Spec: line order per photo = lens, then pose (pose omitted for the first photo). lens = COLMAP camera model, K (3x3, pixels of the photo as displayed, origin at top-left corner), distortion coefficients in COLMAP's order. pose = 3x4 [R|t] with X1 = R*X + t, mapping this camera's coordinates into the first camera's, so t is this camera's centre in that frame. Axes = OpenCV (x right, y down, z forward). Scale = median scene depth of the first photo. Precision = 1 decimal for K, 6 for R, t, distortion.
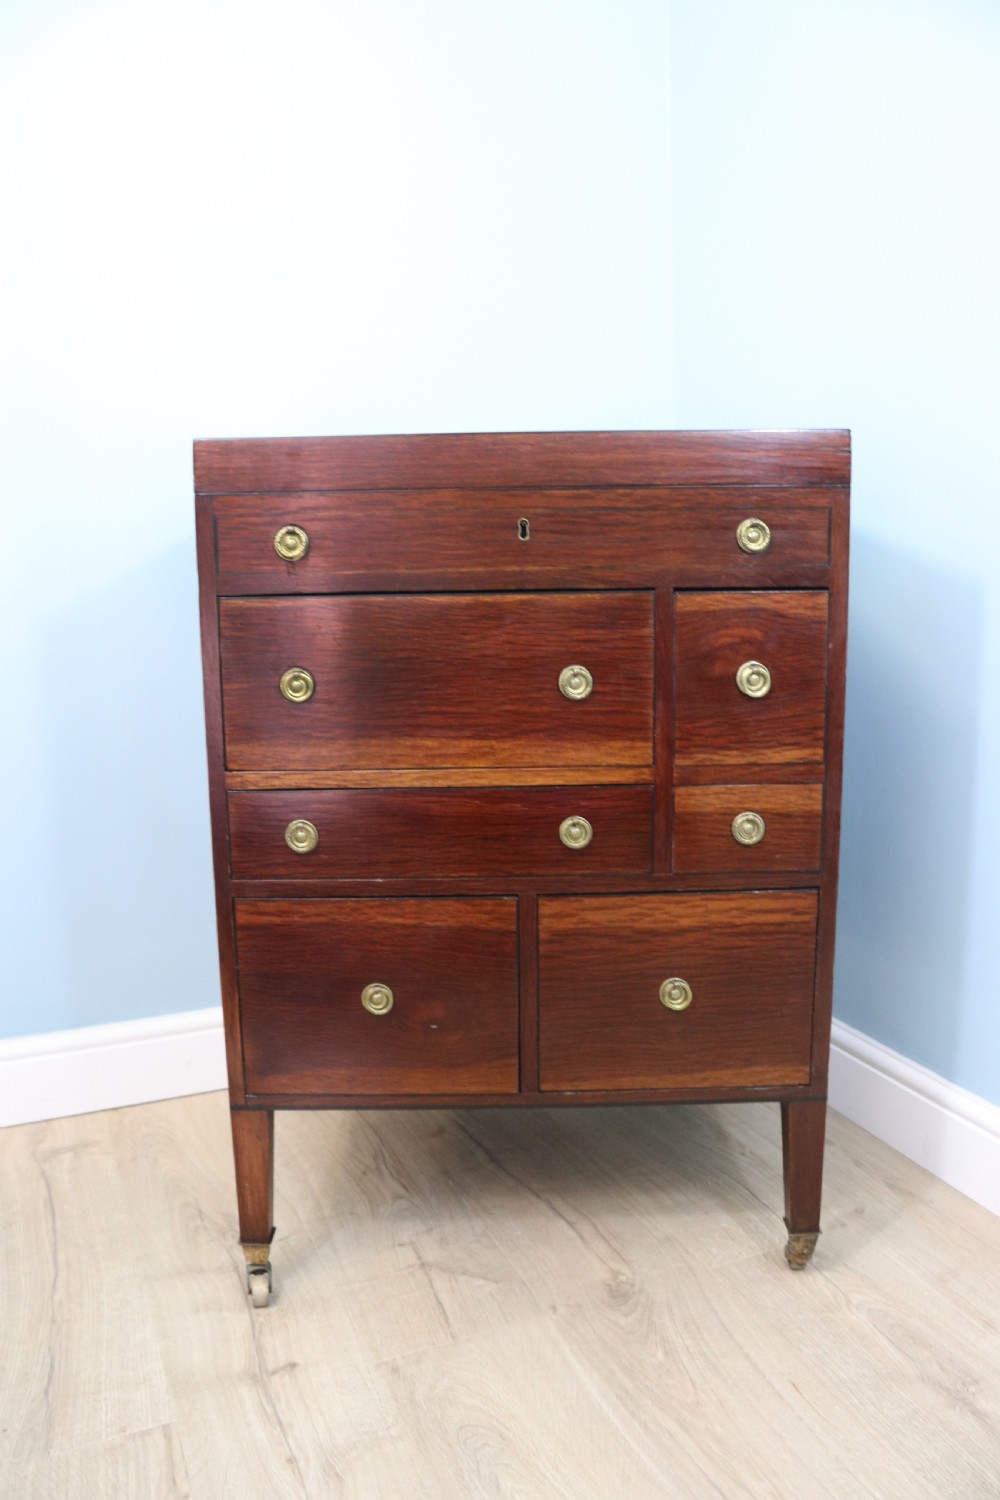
lens RADIAL K [[1225.1, 0, 488.7], [0, 1225.1, 747.3], [0, 0, 1]] dist [-0.134912, 0.081842]
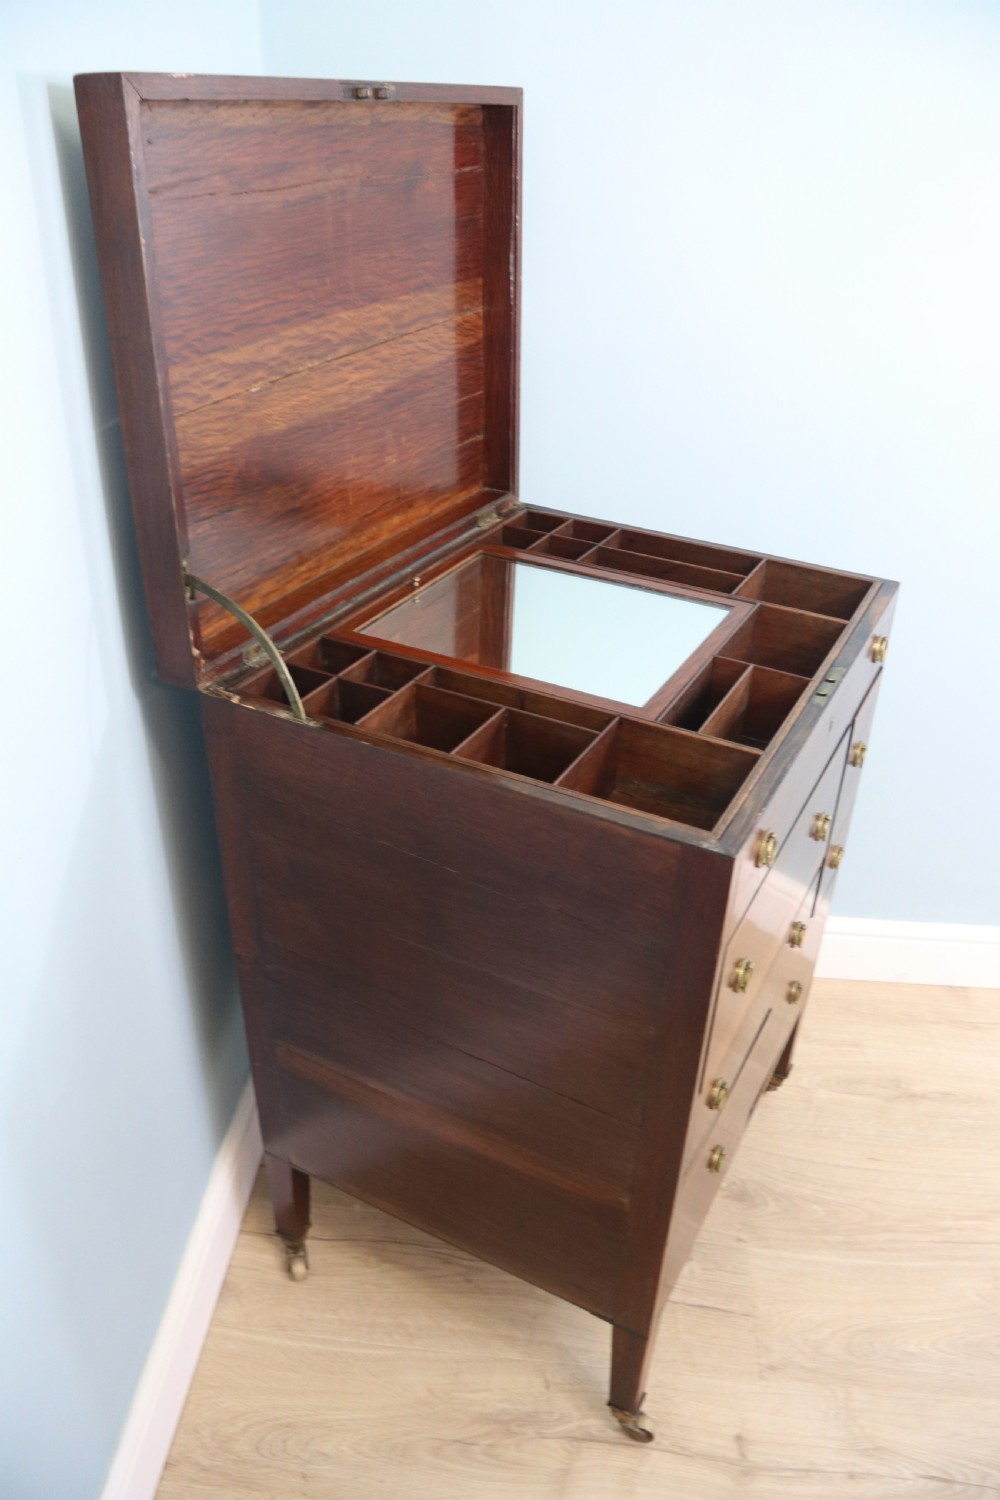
lens RADIAL K [[1168.4, 0, 504.6], [0, 1168.4, 763.7], [0, 0, 1]] dist [-0.172348, 0.087091]
pose [[0.468080, -0.431708, 0.771057, -0.828350], [0.116937, 0.895133, 0.430189, -0.577888], [-0.875915, -0.111197, 0.469476, 0.761838]]
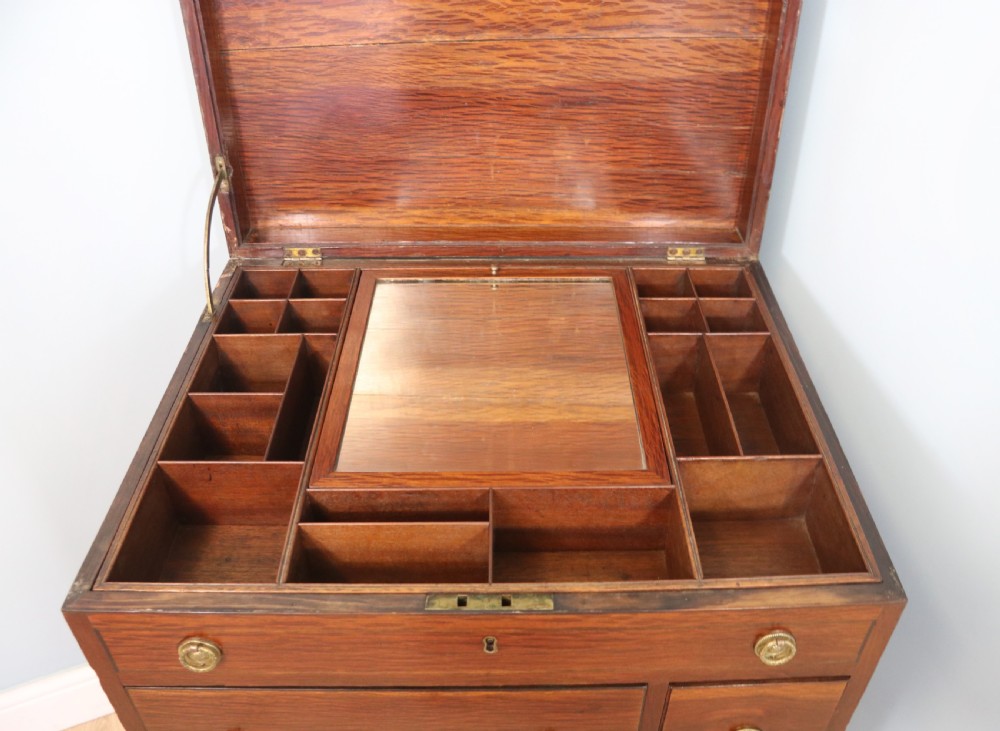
lens RADIAL K [[867.2, 0, 539.7], [0, 867.2, 366.4], [0, 0, 1]] dist [-0.133120, 0.054442]
pose [[0.998457, 0.002994, 0.055453, 0.028703], [-0.028486, 0.884780, 0.465138, -0.581836], [-0.047672, -0.466000, 0.883500, 0.577643]]
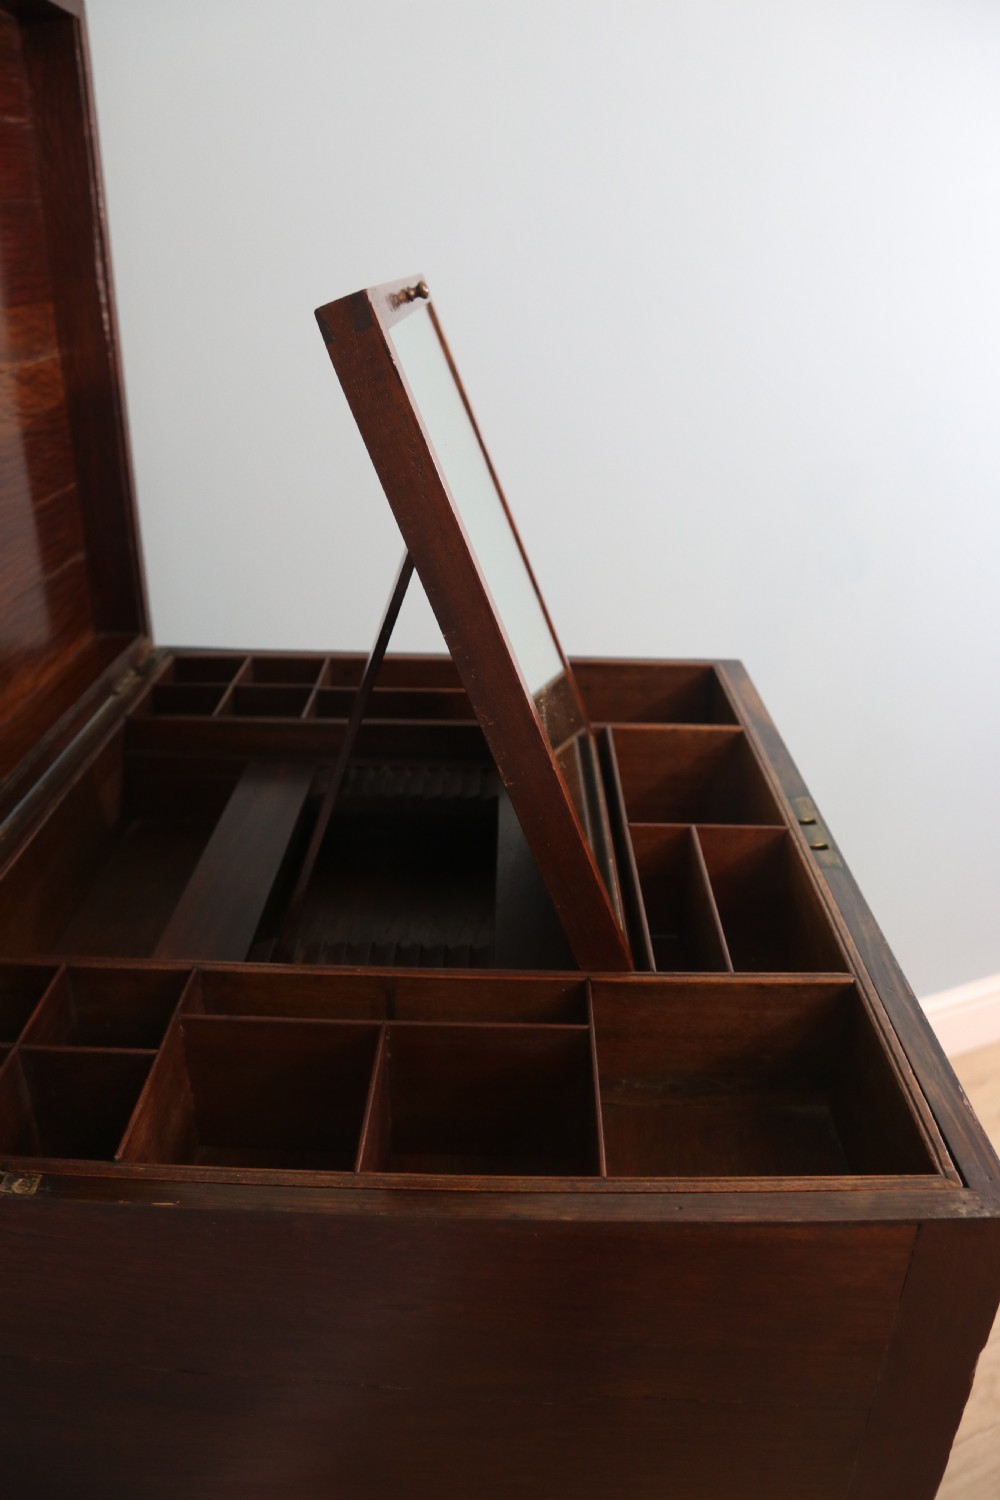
lens RADIAL K [[1168.4, 0, 499.5], [0, 1168.4, 758.1], [0, 0, 1]] dist [-0.172348, 0.087091]
pose [[0.006888, -0.392687, 0.919646, -0.500074], [0.151414, 0.909474, 0.387209, -0.494298], [-0.988446, 0.136580, 0.065722, 1.090303]]
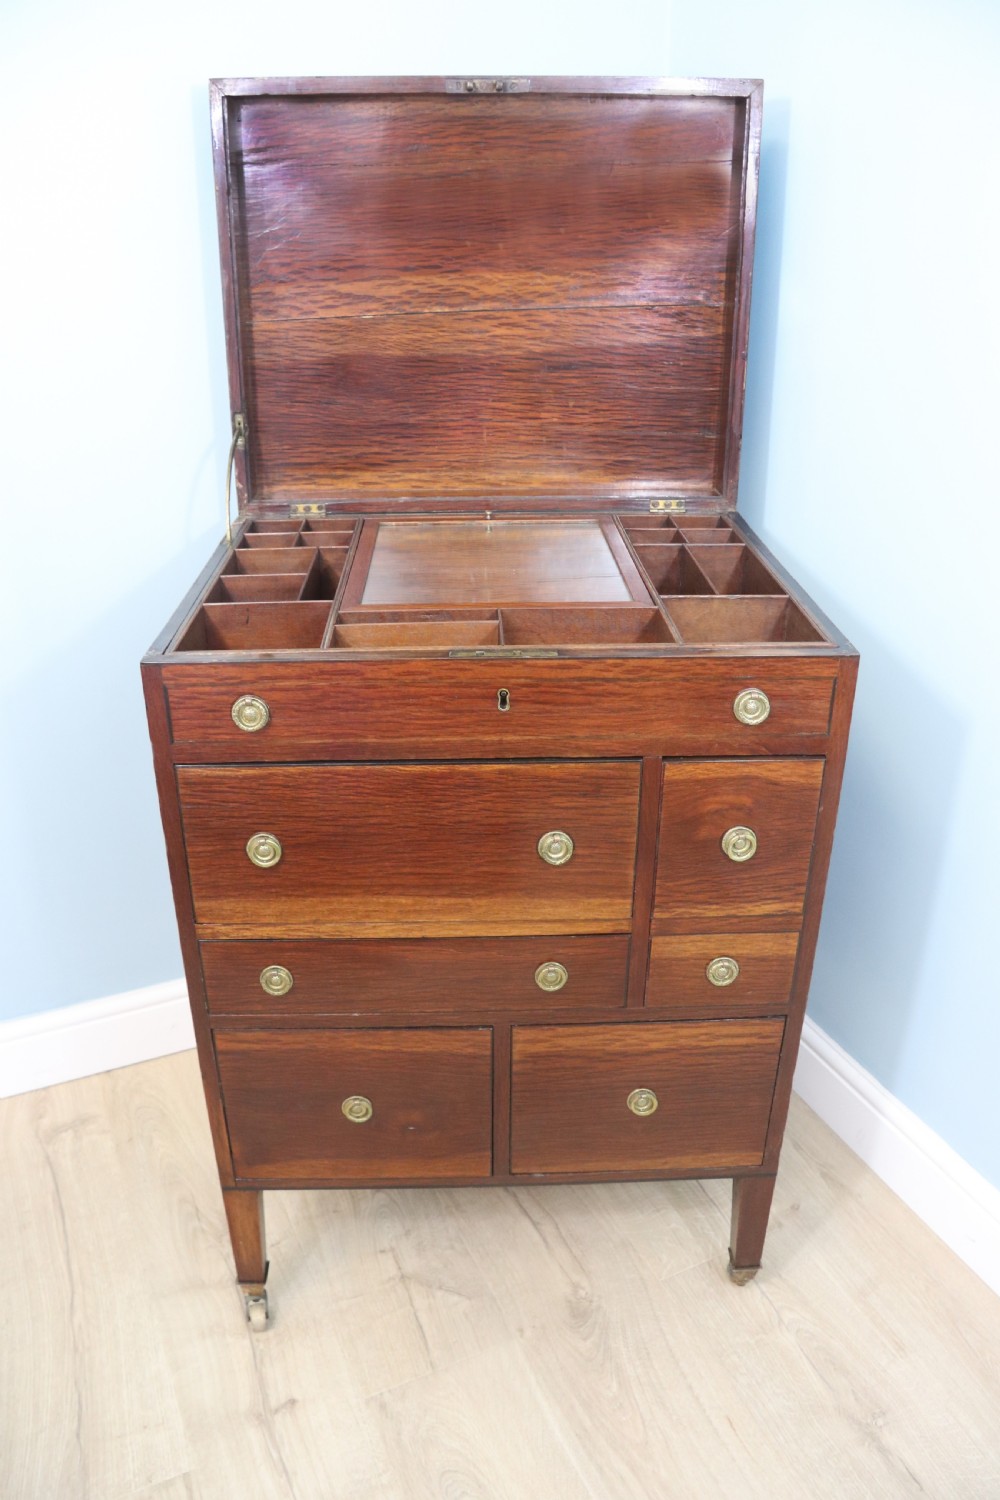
lens RADIAL K [[1168.4, 0, 487.2], [0, 1168.4, 743.8], [0, 0, 1]] dist [-0.172348, 0.087091]
pose [[0.999291, -0.003534, 0.037496, -0.016232], [-0.006842, 0.961985, 0.273015, -0.376412], [-0.037035, -0.273078, 0.961279, 0.144359]]
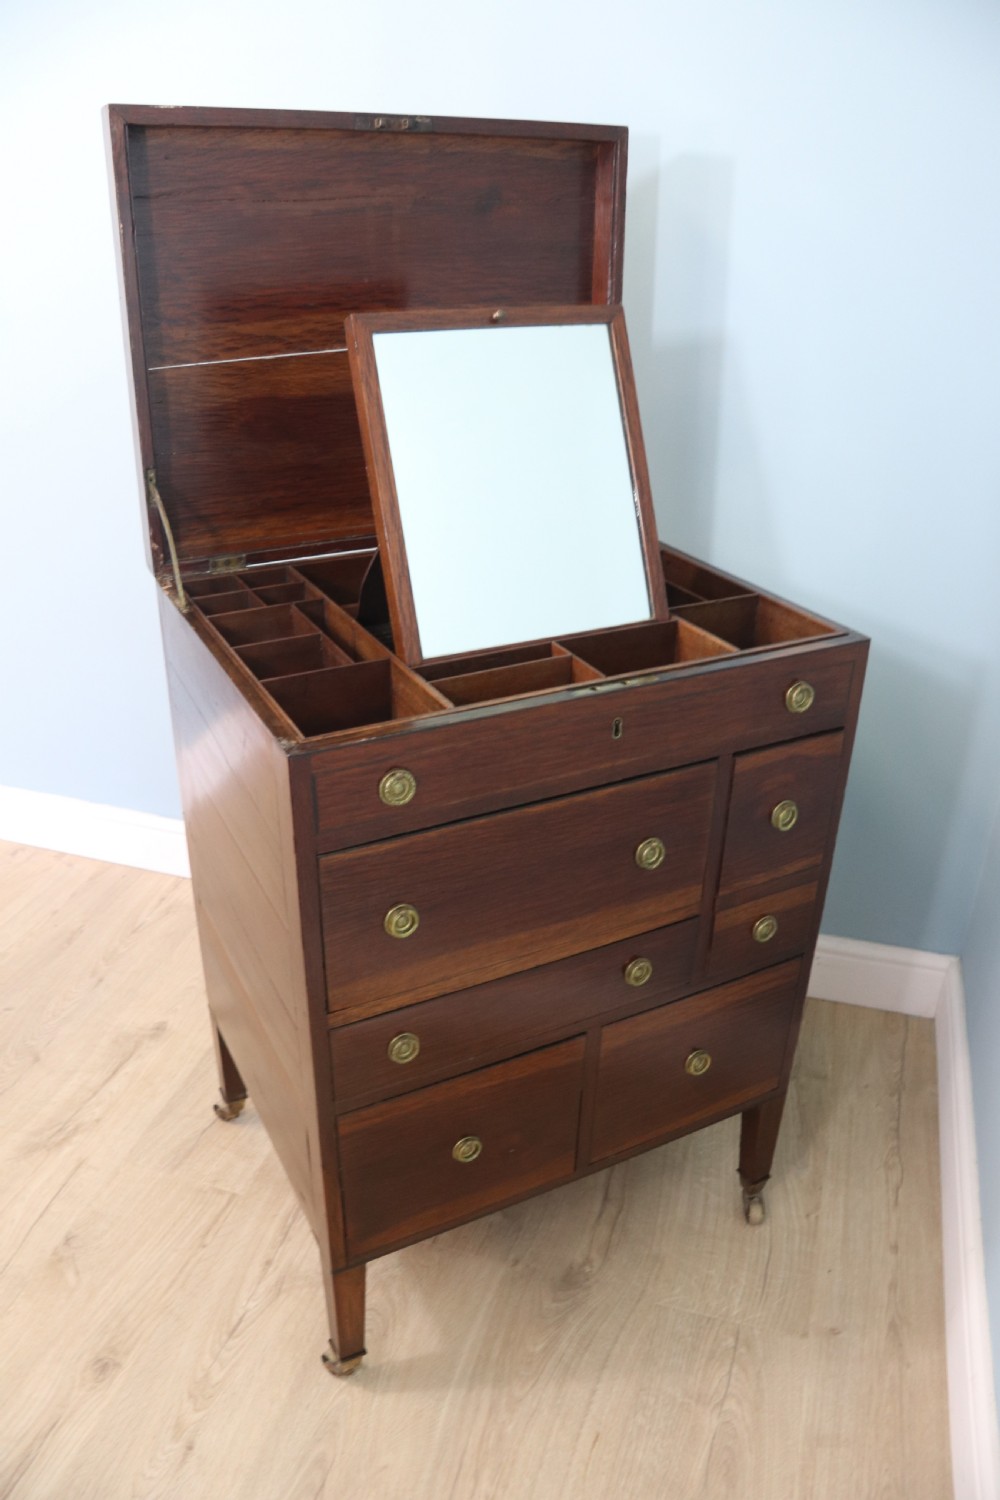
lens RADIAL K [[1168.4, 0, 500.5], [0, 1168.4, 739.7], [0, 0, 1]] dist [-0.172348, 0.087091]
pose [[0.881676, -0.178844, 0.436649, -0.451577], [0.047882, 0.954521, 0.294274, -0.438042], [-0.469420, -0.238547, 0.850142, 0.240196]]
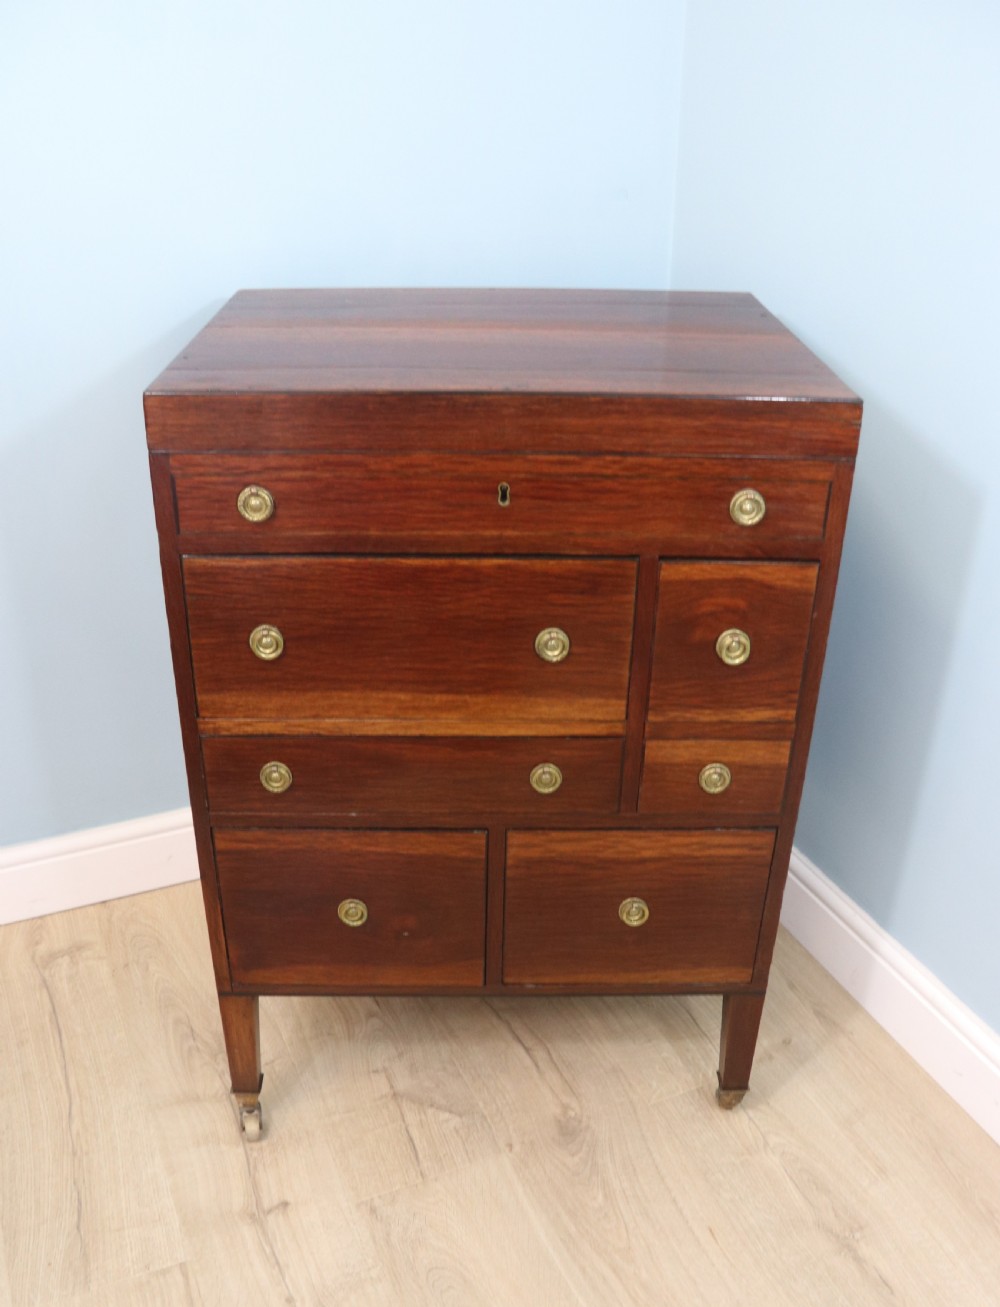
lens RADIAL K [[1243.7, 0, 481.0], [0, 1243.7, 741.9], [0, 0, 1]] dist [-0.156458, 0.000000]
pose [[0.999550, 0.014678, 0.026175, -0.010536], [-0.023012, 0.934733, 0.354606, -0.328258], [-0.019262, -0.355049, 0.934649, 0.045510]]
